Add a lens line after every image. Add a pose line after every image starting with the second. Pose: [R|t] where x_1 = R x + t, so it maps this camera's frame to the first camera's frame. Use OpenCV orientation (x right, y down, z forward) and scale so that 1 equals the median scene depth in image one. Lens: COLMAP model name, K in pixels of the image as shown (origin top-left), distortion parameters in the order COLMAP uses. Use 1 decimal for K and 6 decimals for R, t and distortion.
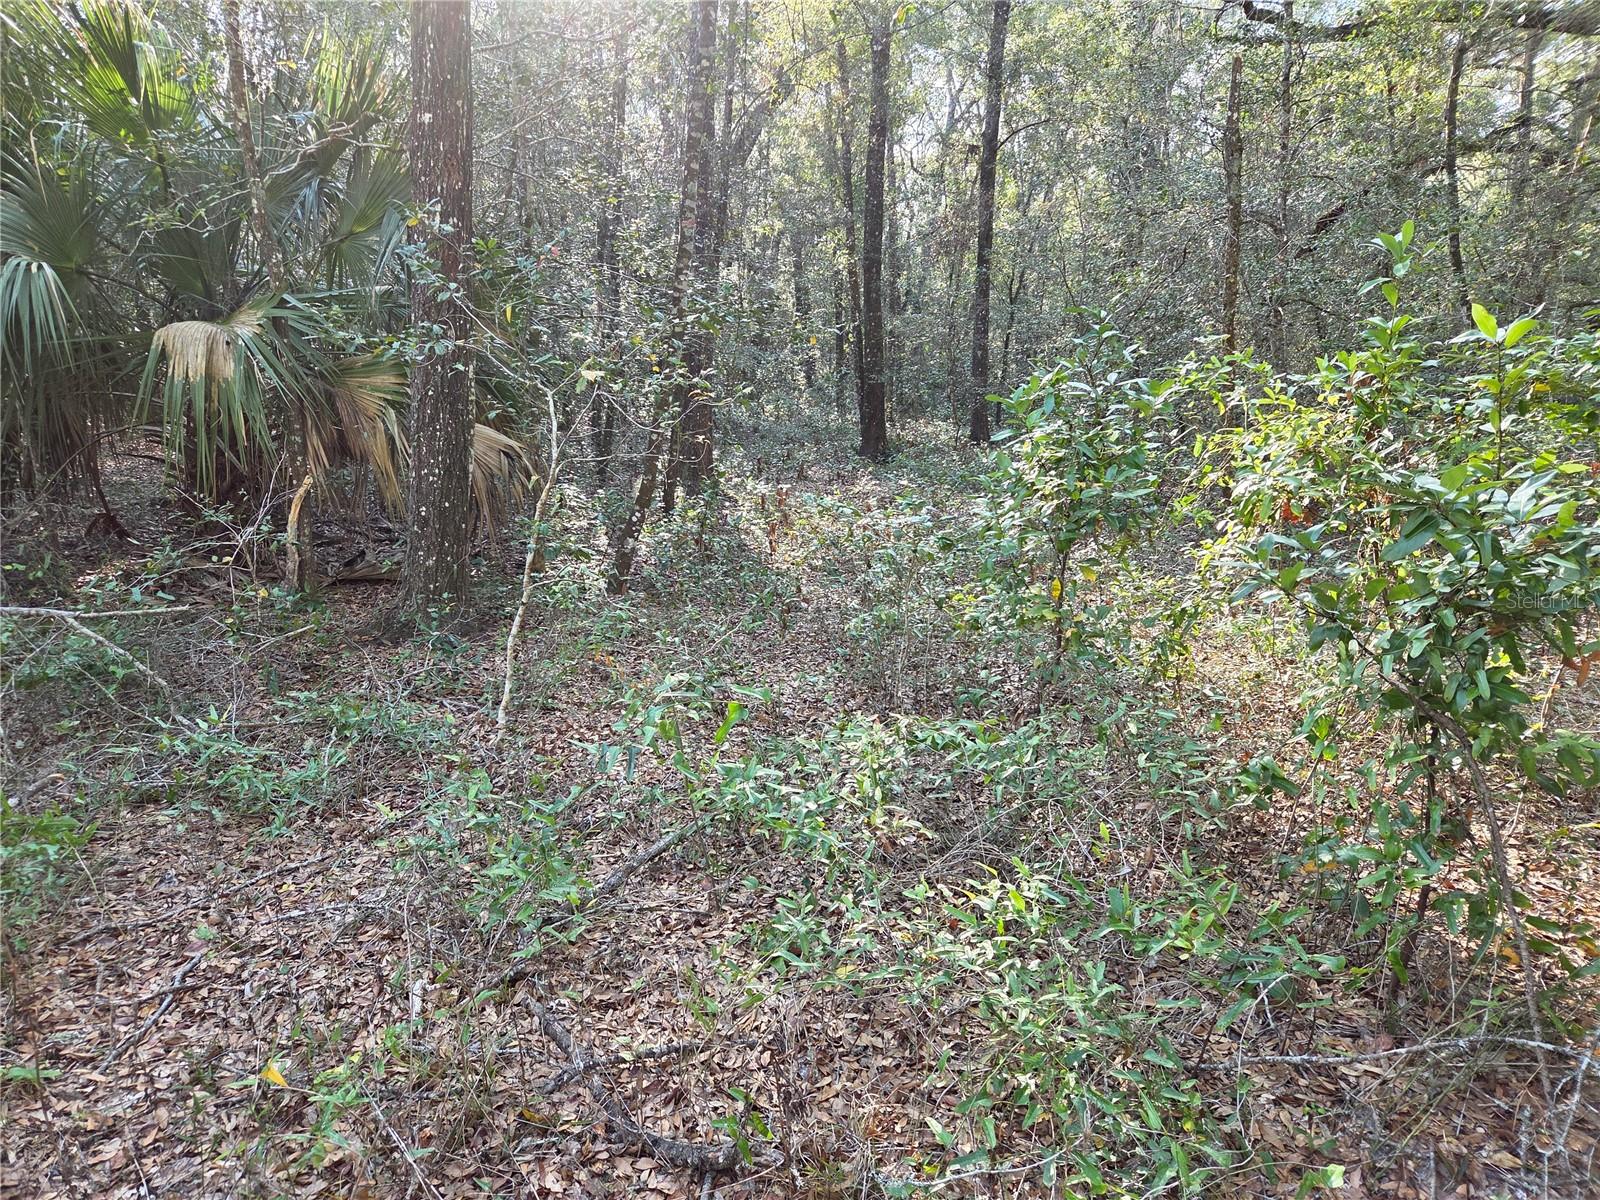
lens RADIAL K [[1081.7, 0, 803.8], [0, 1081.7, 591.6], [0, 0, 1]] dist [0.051459, -0.032734]
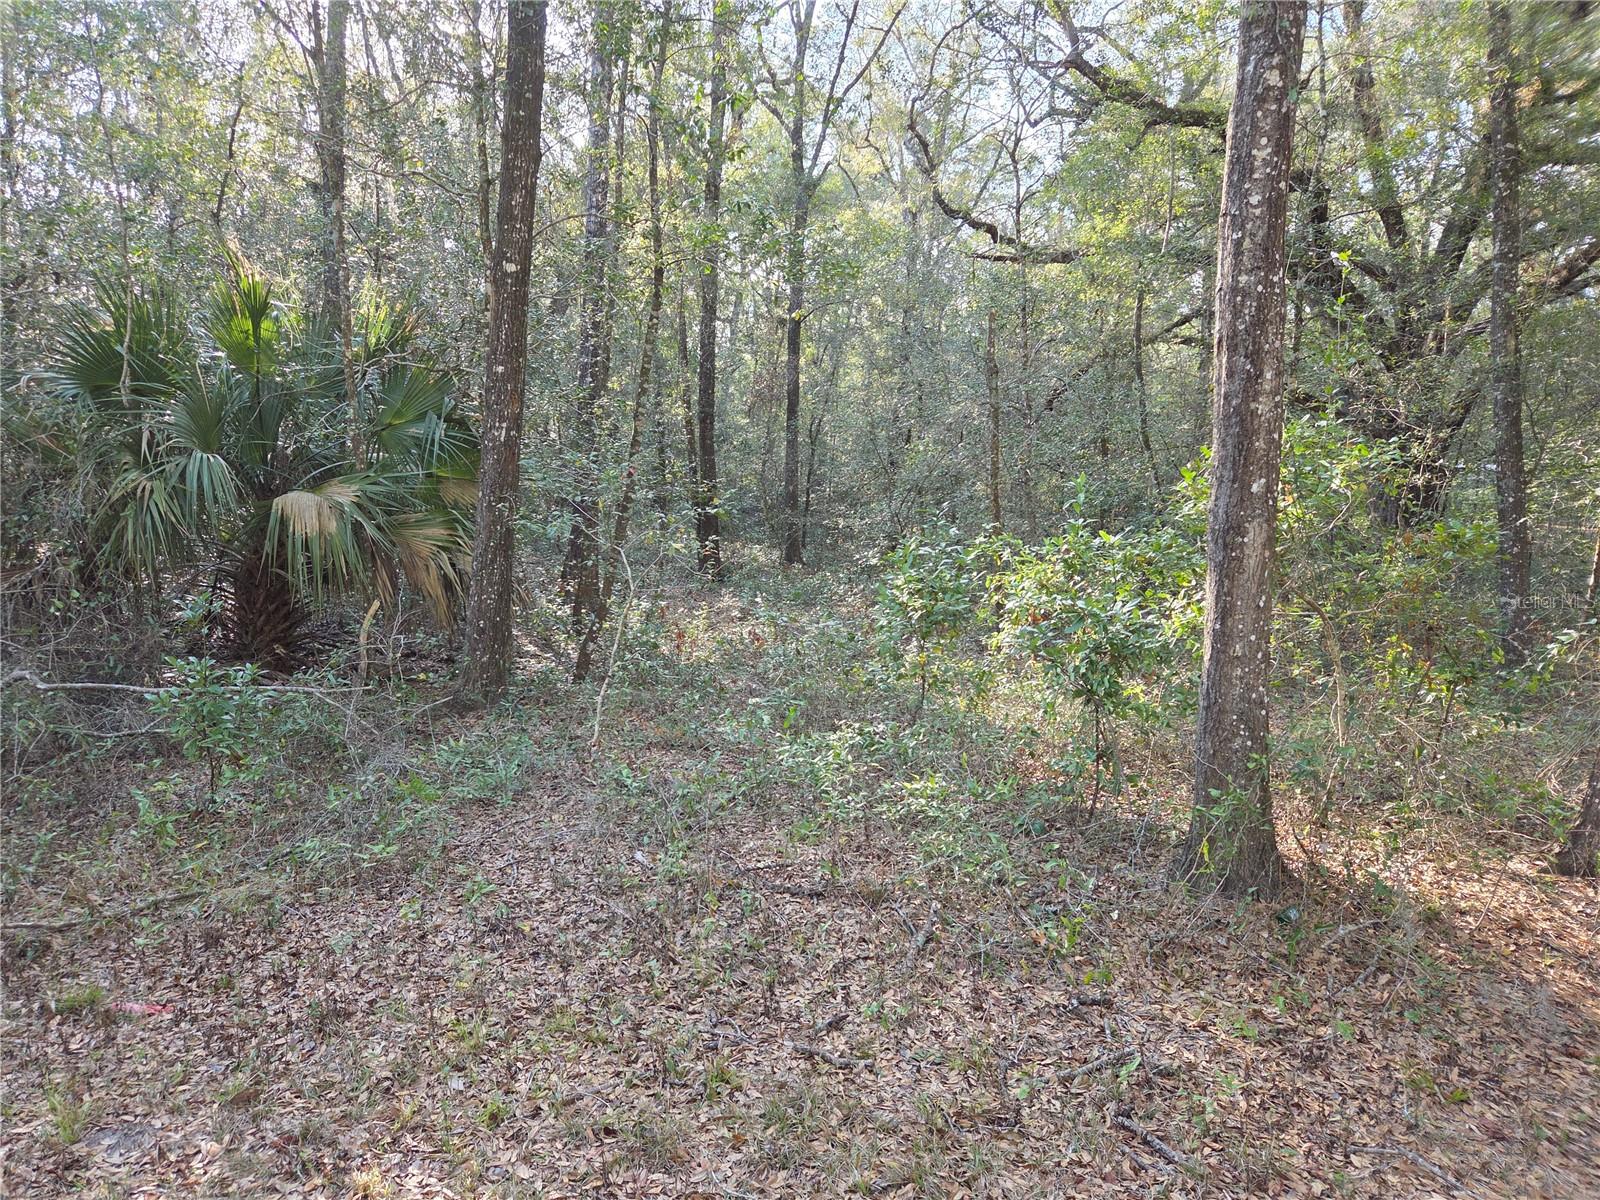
lens RADIAL K [[1081.7, 0, 803.8], [0, 1081.7, 591.6], [0, 0, 1]] dist [0.051459, -0.032734]
pose [[0.980899, -0.005782, 0.194433, -0.294335], [0.026211, 0.994371, -0.102661, 0.061666], [-0.192745, 0.105796, 0.975529, -0.711760]]
